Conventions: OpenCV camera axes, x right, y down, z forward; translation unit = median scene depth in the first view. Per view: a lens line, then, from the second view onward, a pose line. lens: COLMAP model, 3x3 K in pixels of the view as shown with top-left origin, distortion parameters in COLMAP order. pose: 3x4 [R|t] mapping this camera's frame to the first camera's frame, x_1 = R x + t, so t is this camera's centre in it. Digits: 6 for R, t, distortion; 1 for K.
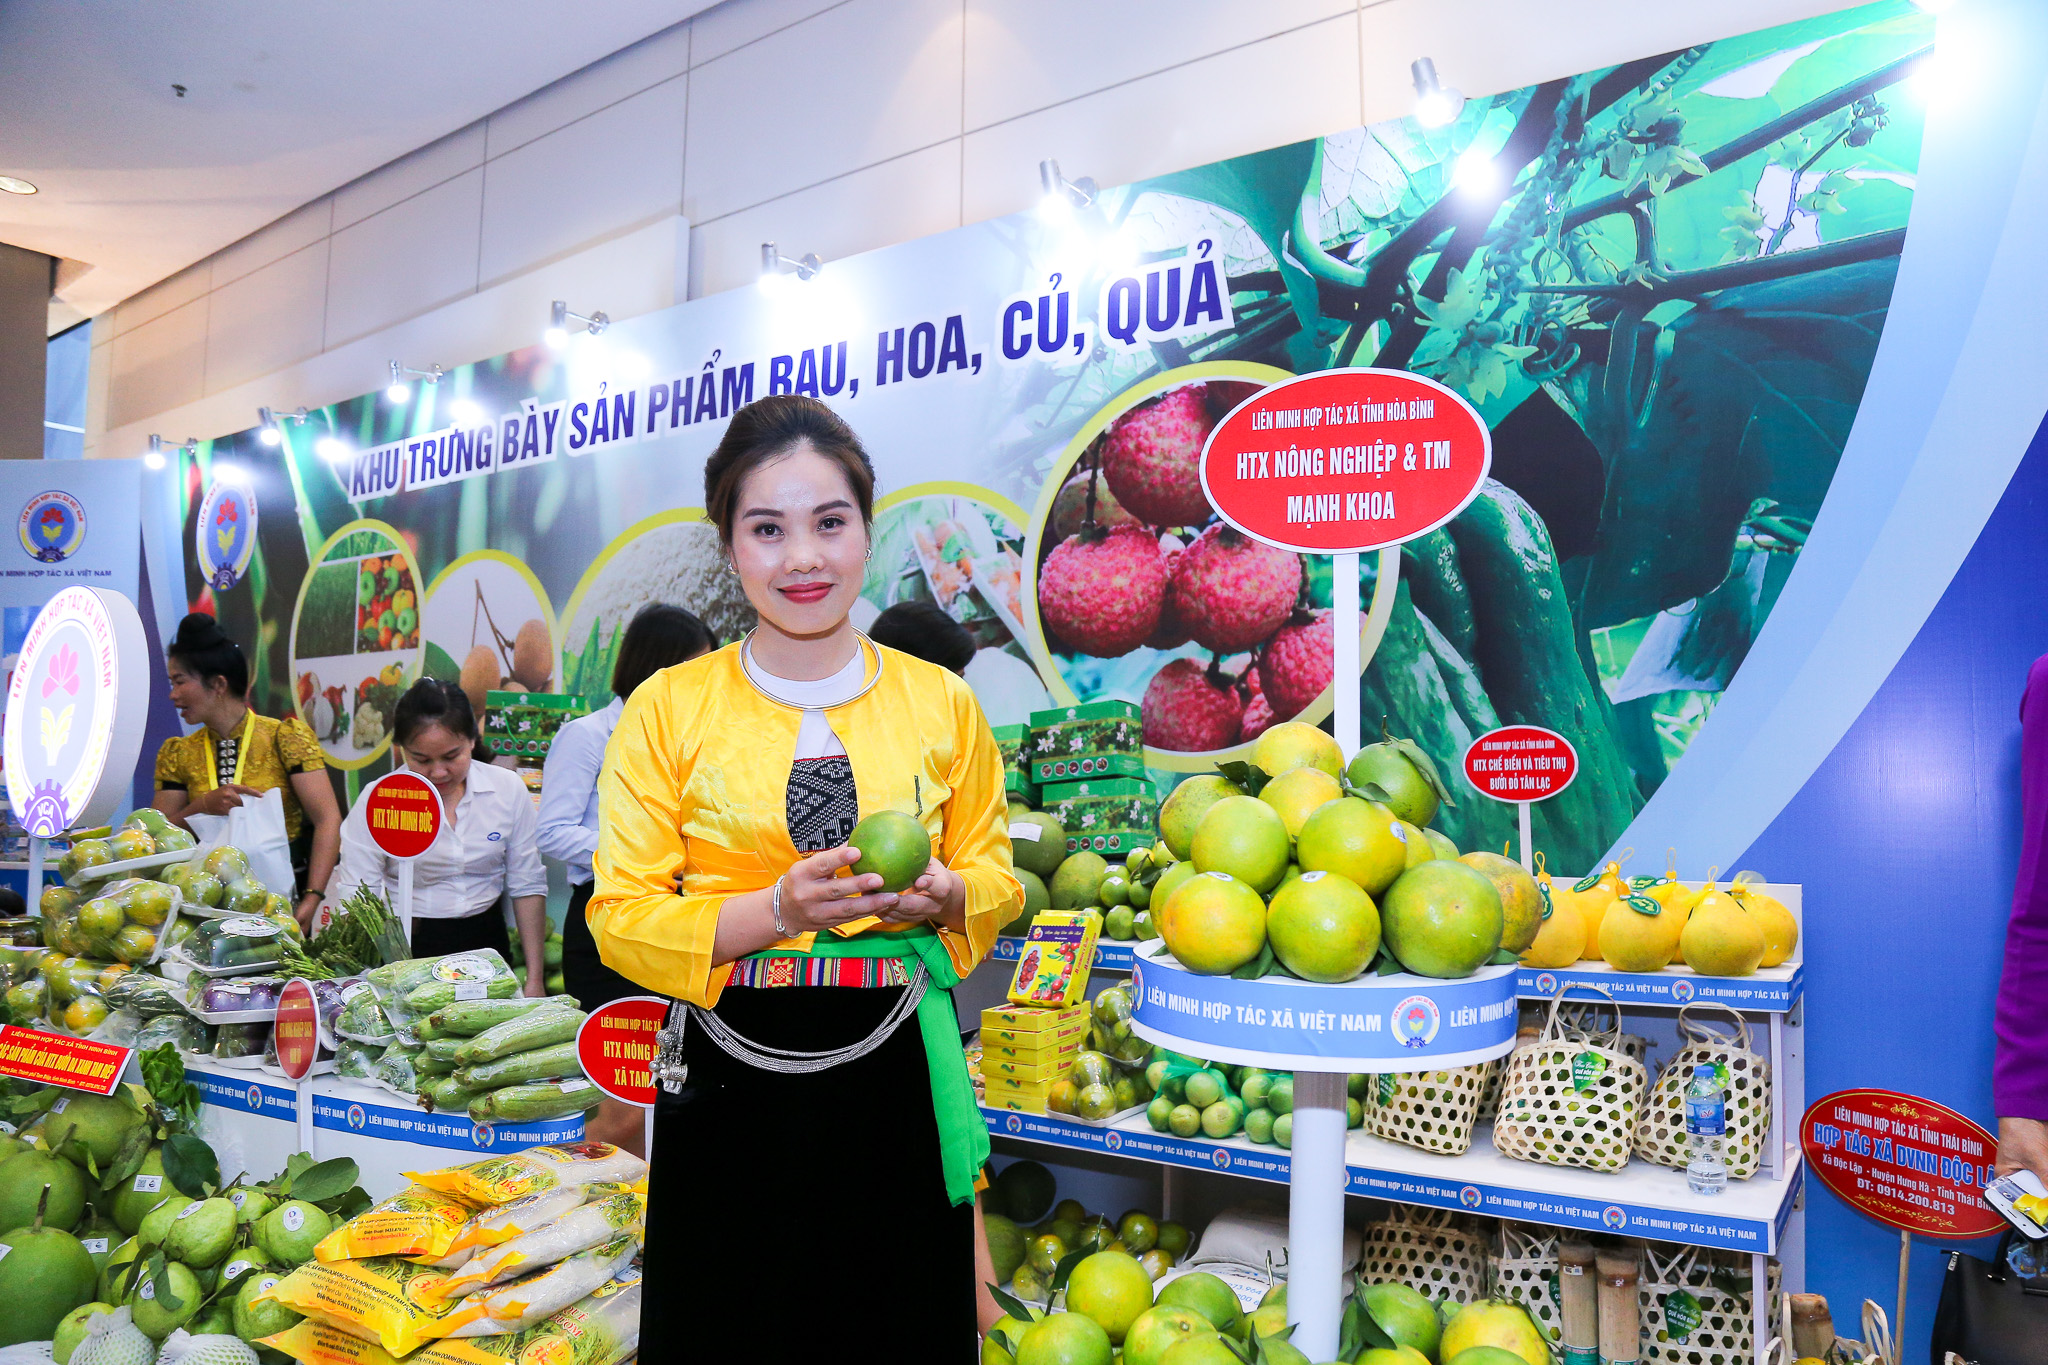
lens RADIAL K [[1432.8, 0, 1024.0], [0, 1432.8, 682.5], [0, 0, 1]] dist [-0.111652, 0.084902]
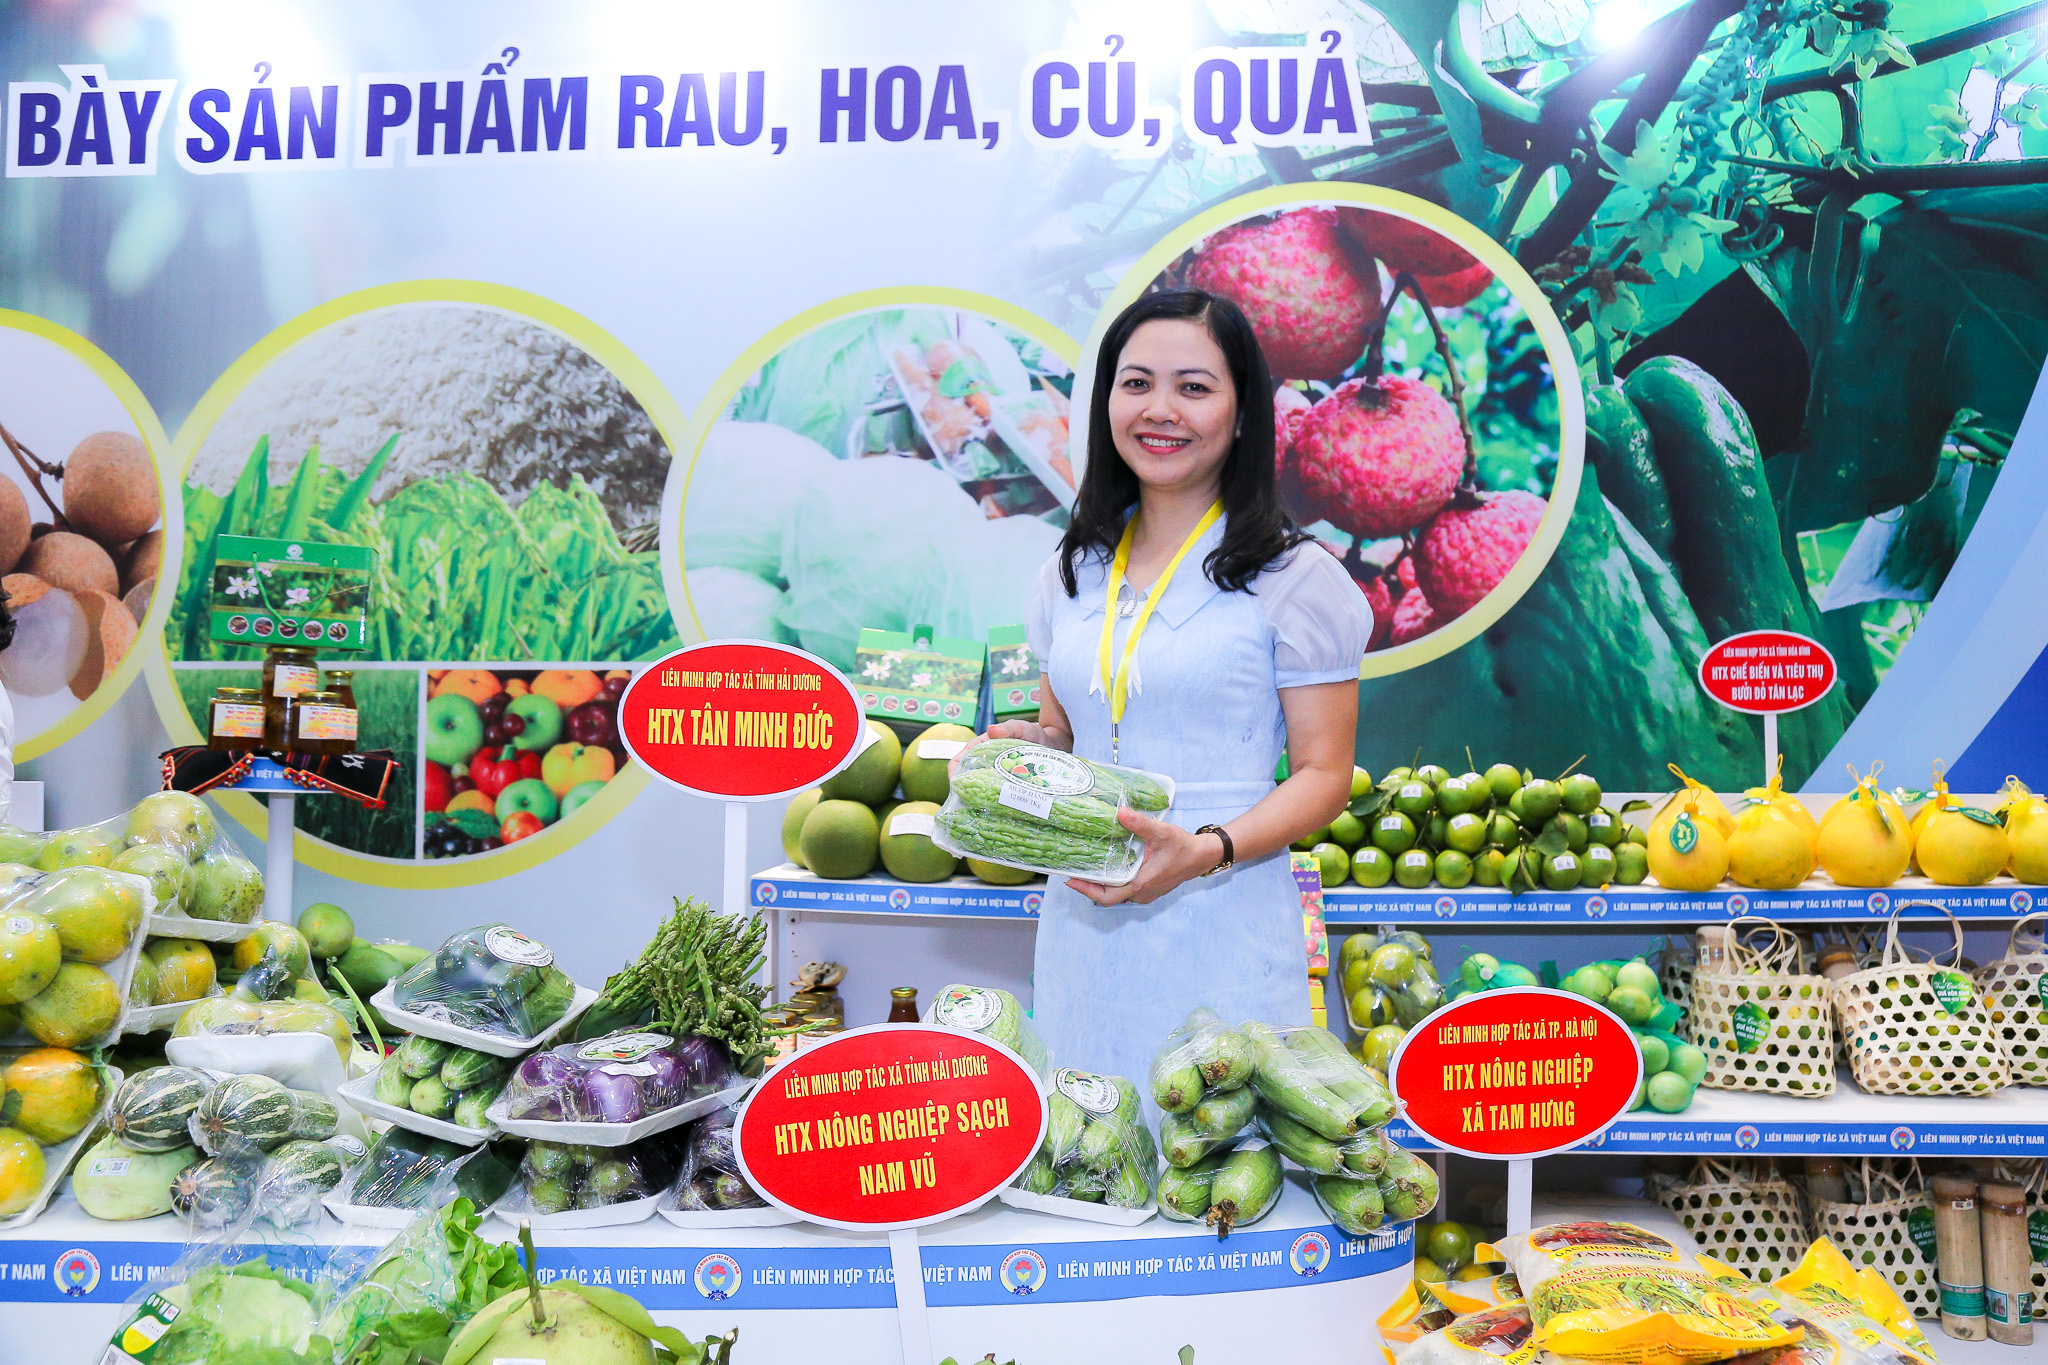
lens RADIAL K [[1615.0, 0, 1024.0], [0, 1615.0, 682.5], [0, 0, 1]] dist [-0.087295, 0.100452]
pose [[0.863318, 0.015754, 0.504415, -0.520013], [-0.035035, 0.998972, 0.028763, 0.045177], [-0.503443, -0.042504, 0.862982, 0.304234]]
